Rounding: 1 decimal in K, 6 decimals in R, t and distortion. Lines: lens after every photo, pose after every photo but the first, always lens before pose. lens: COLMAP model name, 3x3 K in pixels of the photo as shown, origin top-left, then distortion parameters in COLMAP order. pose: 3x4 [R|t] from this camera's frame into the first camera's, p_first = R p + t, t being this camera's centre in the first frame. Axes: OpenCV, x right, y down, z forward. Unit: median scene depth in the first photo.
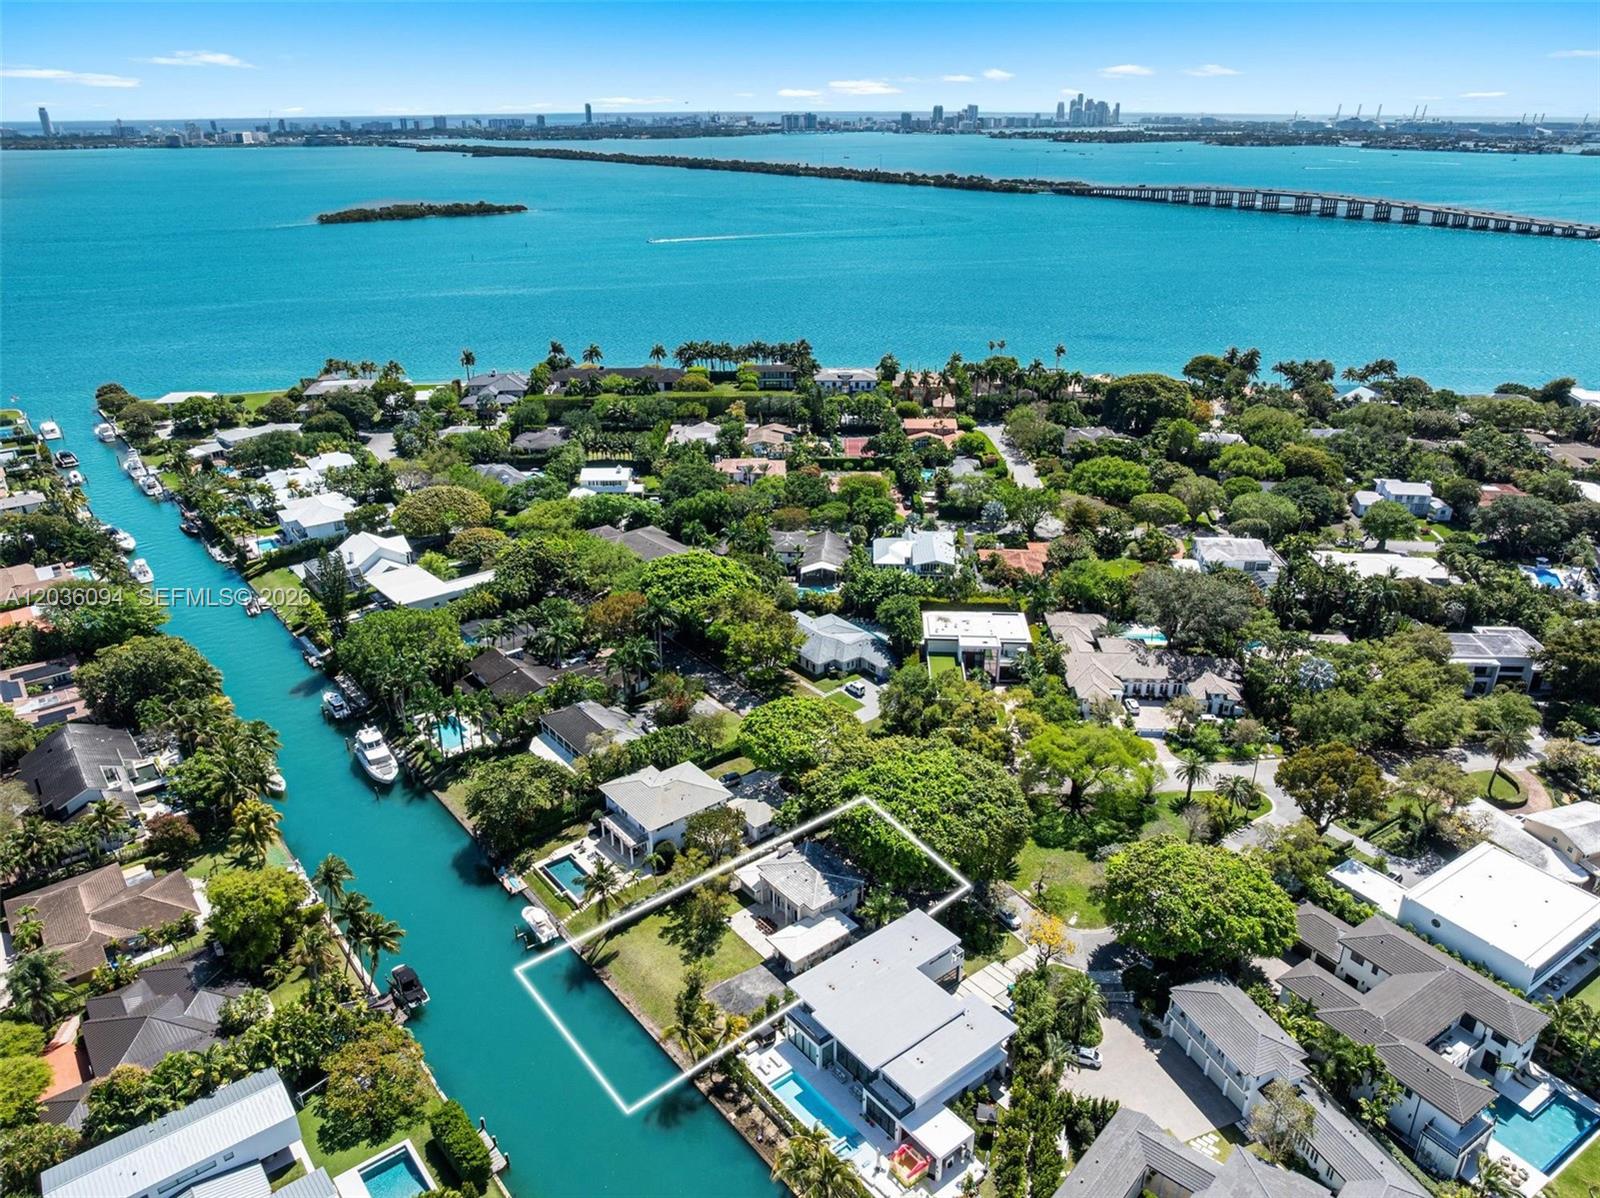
lens RADIAL K [[1126.9, 0, 804.3], [0, 1126.9, 597.9], [0, 0, 1]] dist [-0.047047, 0.018262]
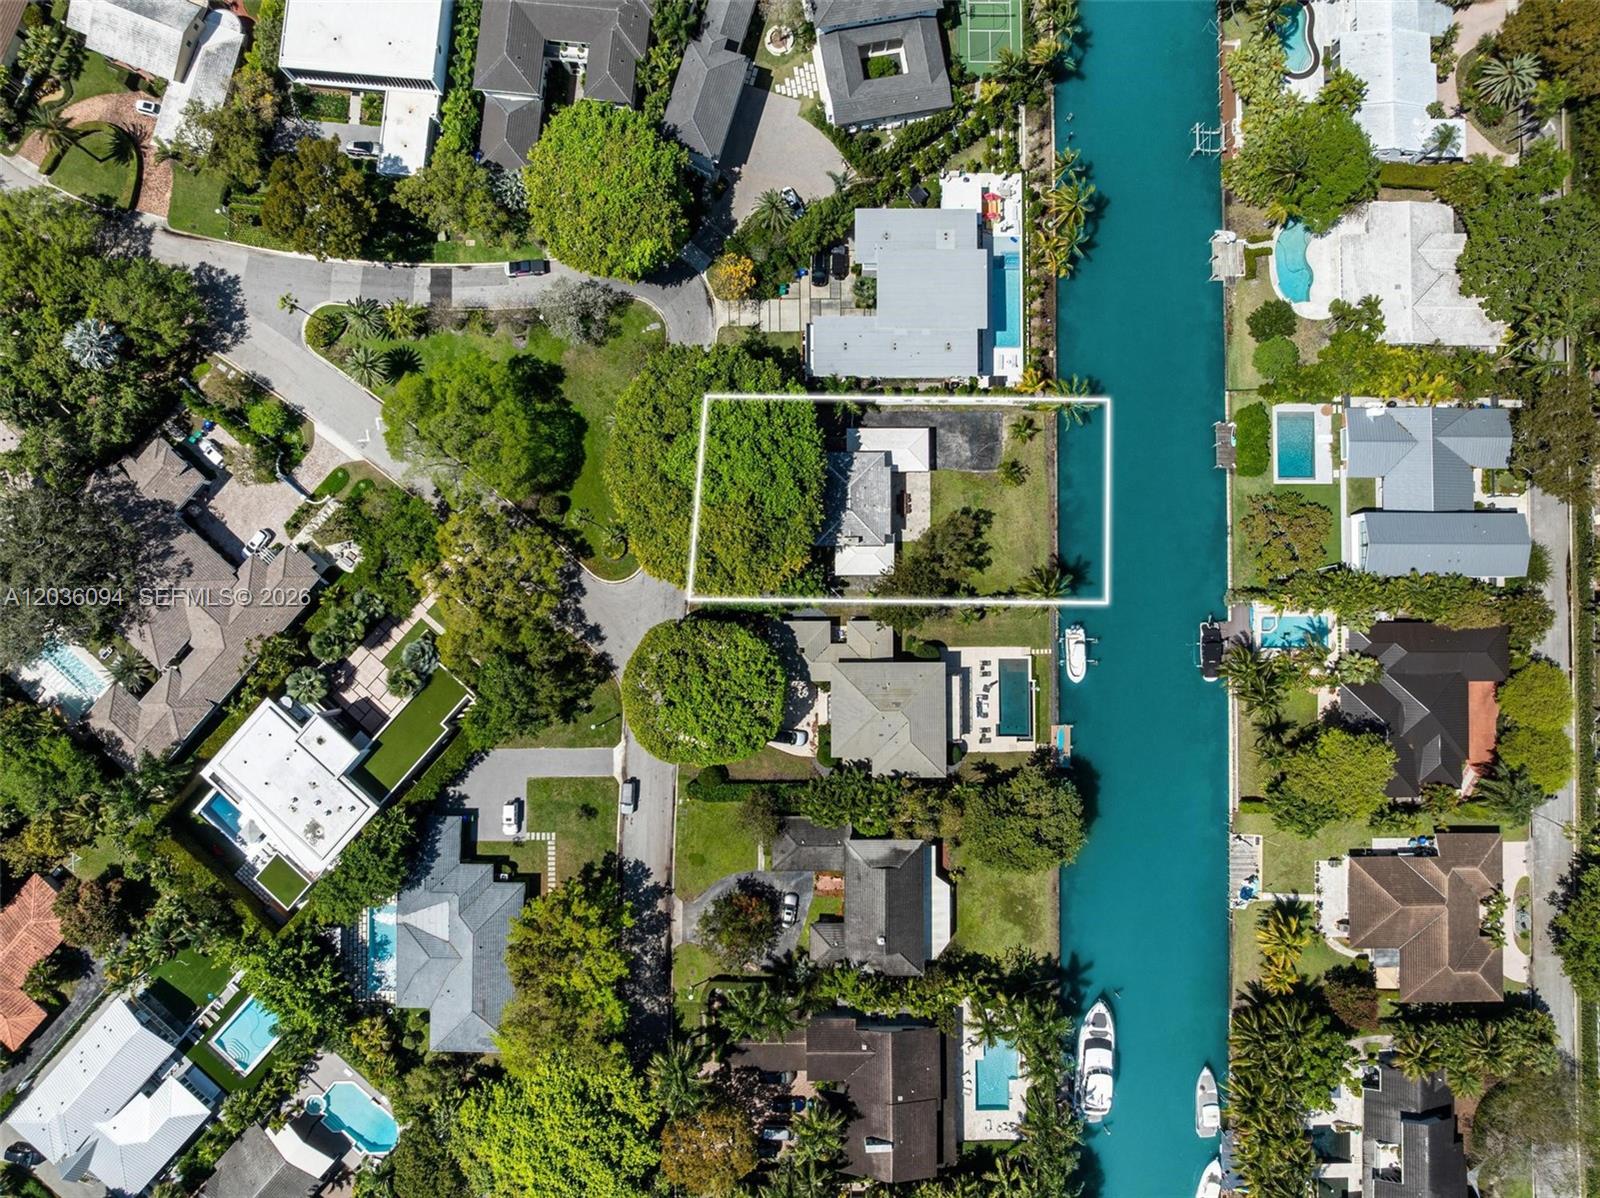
lens RADIAL K [[1126.9, 0, 796.9], [0, 1126.9, 599.6], [0, 0, 1]] dist [-0.047047, 0.018262]
pose [[-0.779521, -0.626228, 0.013626, -0.017187], [0.252767, -0.294588, 0.921589, -0.446268], [-0.573111, 0.721842, 0.387928, 0.471615]]
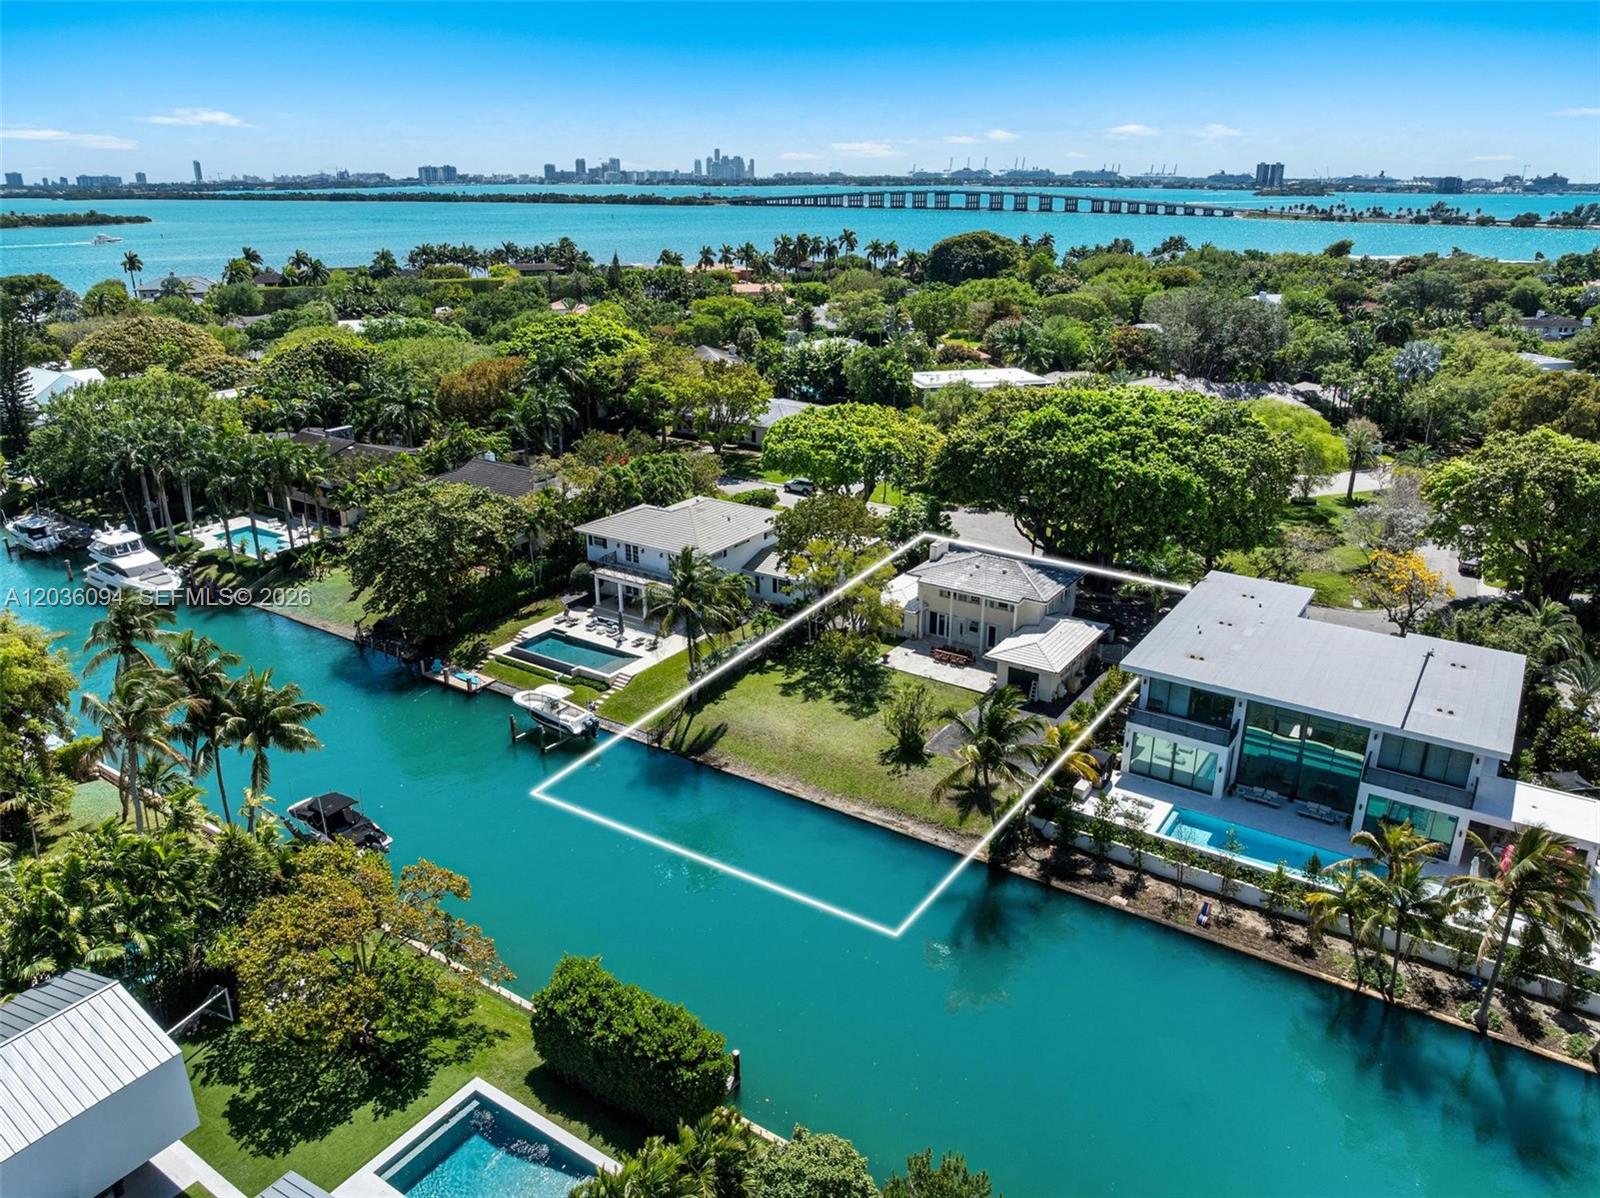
lens RADIAL K [[1126.9, 0, 804.1], [0, 1126.9, 597.5], [0, 0, 1]] dist [-0.047047, 0.018262]
pose [[0.954624, -0.104199, 0.278990, -0.174910], [0.119104, 0.992193, -0.036971, 0.178076], [-0.272960, 0.068522, 0.959582, 0.294703]]
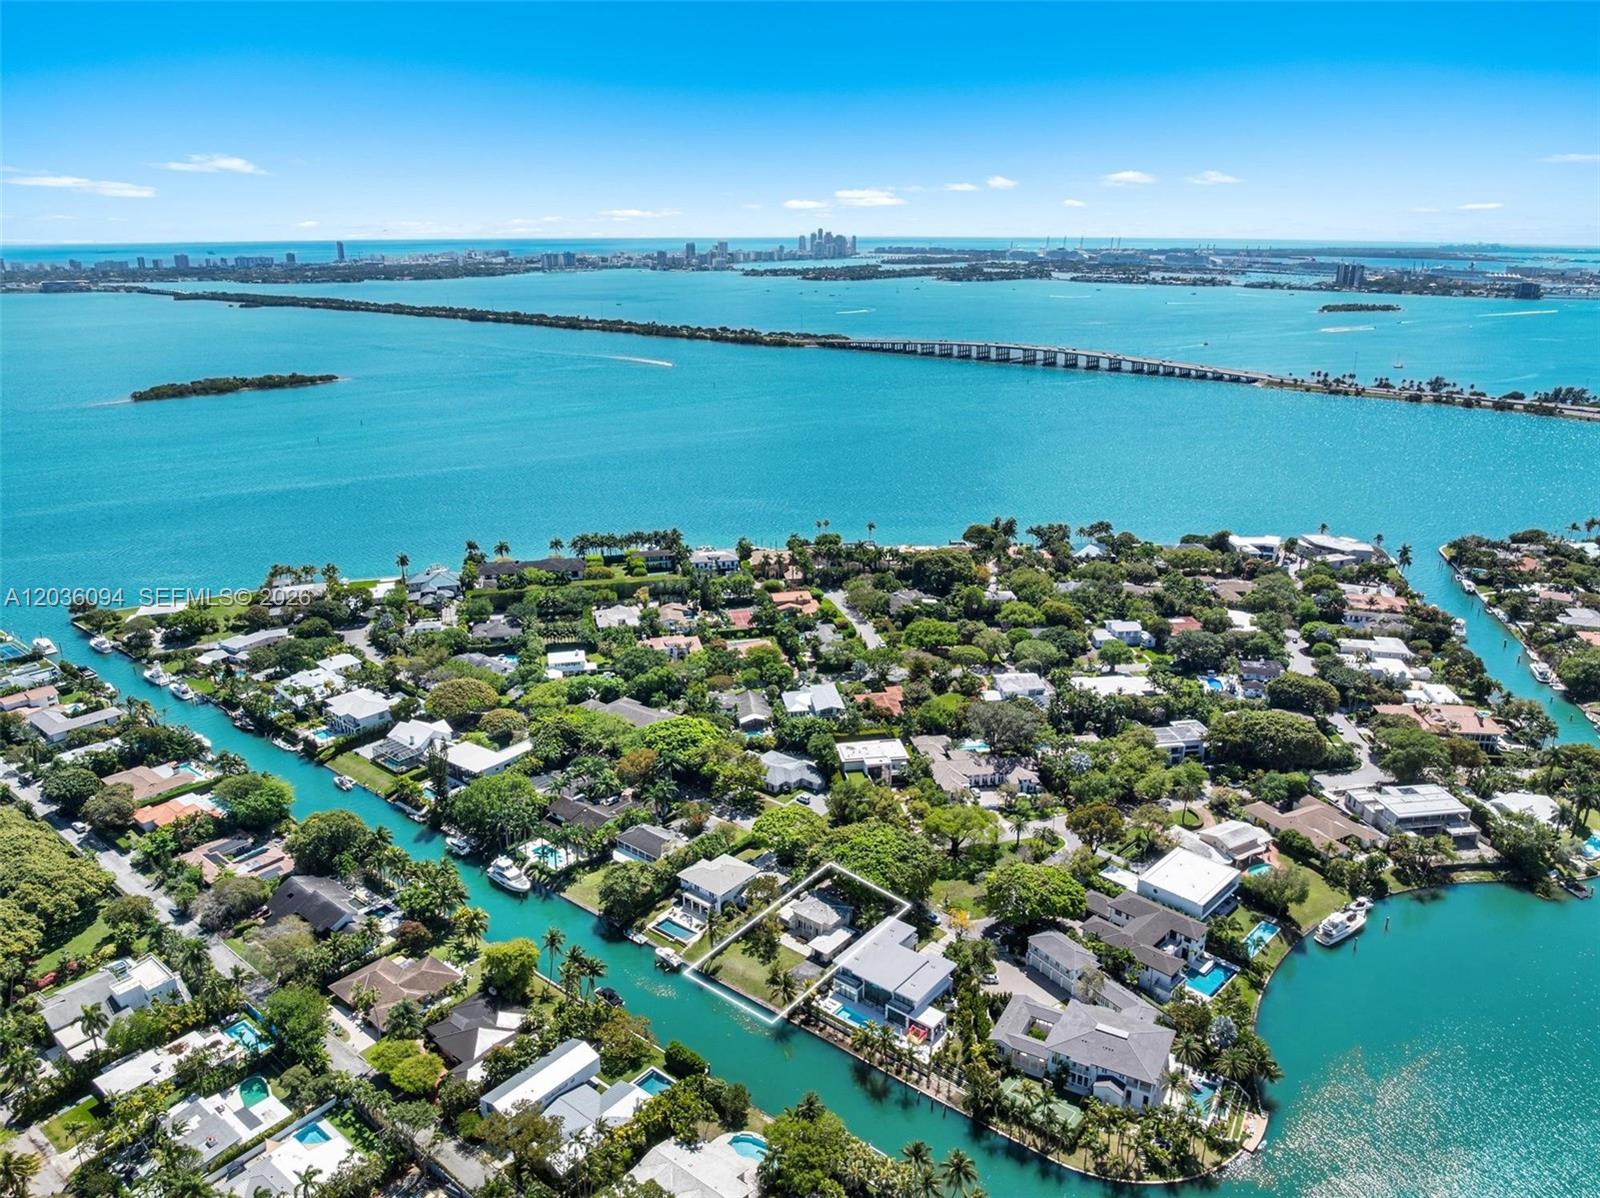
lens RADIAL K [[1126.9, 0, 804.6], [0, 1126.9, 603.3], [0, 0, 1]] dist [-0.047047, 0.018262]
pose [[0.977272, -0.066118, 0.201414, -0.223908], [0.084627, 0.992806, -0.084708, -0.050325], [-0.194364, 0.099828, 0.975837, -0.485812]]
